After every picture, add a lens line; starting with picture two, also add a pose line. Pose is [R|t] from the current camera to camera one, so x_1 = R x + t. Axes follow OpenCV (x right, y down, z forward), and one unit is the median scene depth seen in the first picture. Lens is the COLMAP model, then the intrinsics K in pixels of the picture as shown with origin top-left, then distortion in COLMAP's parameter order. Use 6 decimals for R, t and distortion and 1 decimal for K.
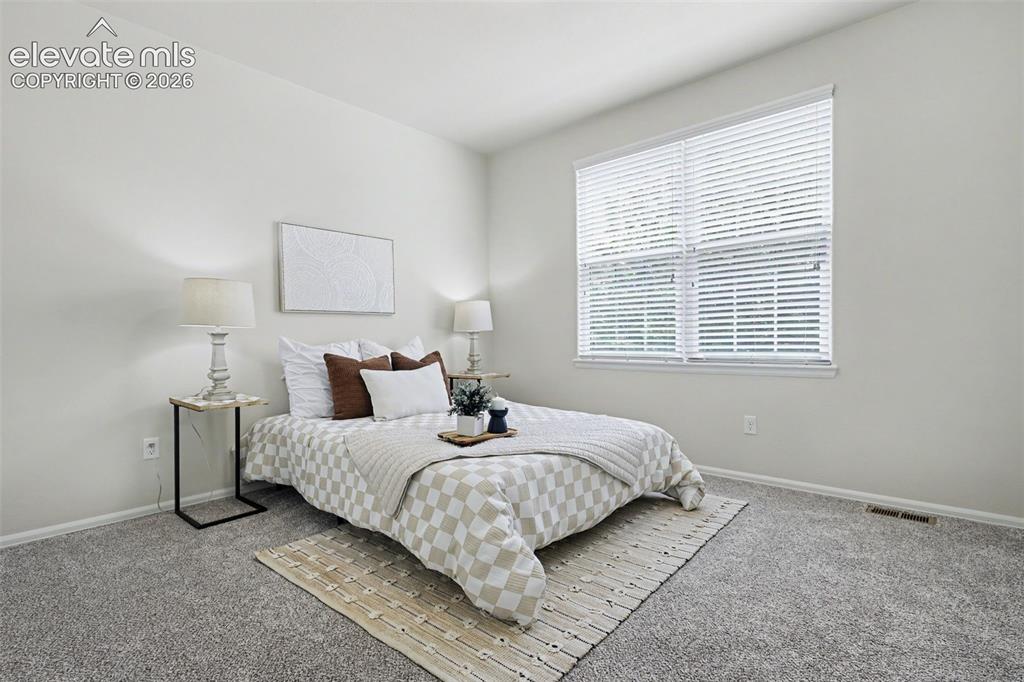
lens RADIAL K [[473.4, 0, 507.4], [0, 473.4, 338.0], [0, 0, 1]] dist [0.001975, 0.000462]
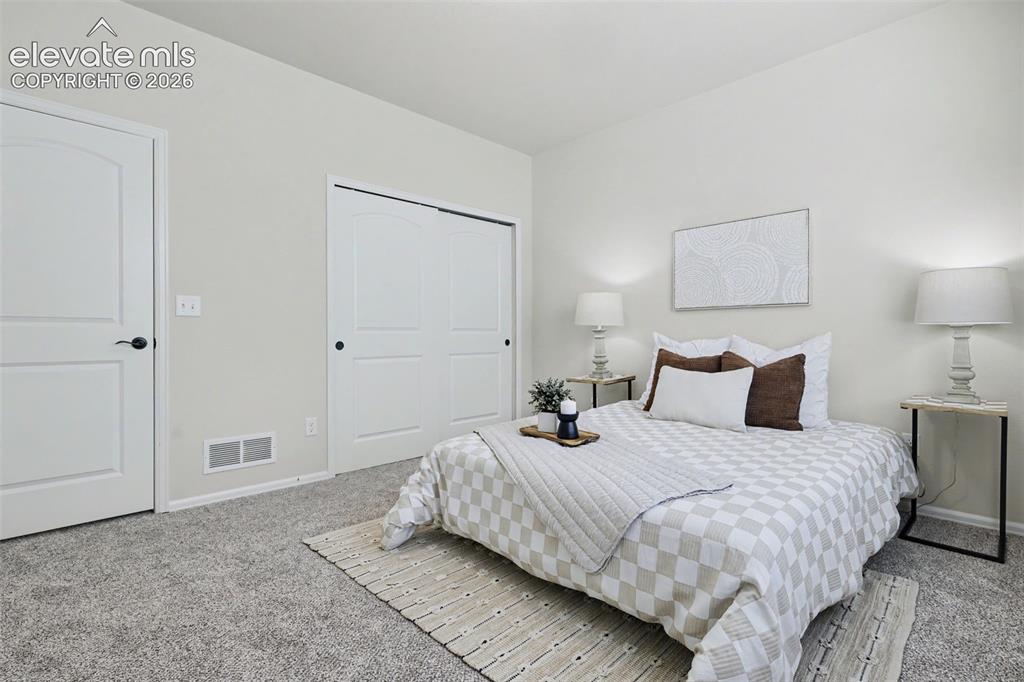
lens RADIAL K [[473.4, 0, 507.4], [0, 473.4, 338.0], [0, 0, 1]] dist [0.001975, 0.000462]
pose [[-0.086096, 0.027528, -0.995907, 0.750430], [0.004227, 0.999619, 0.027265, -0.025391], [0.996278, -0.001862, -0.086179, 0.777902]]
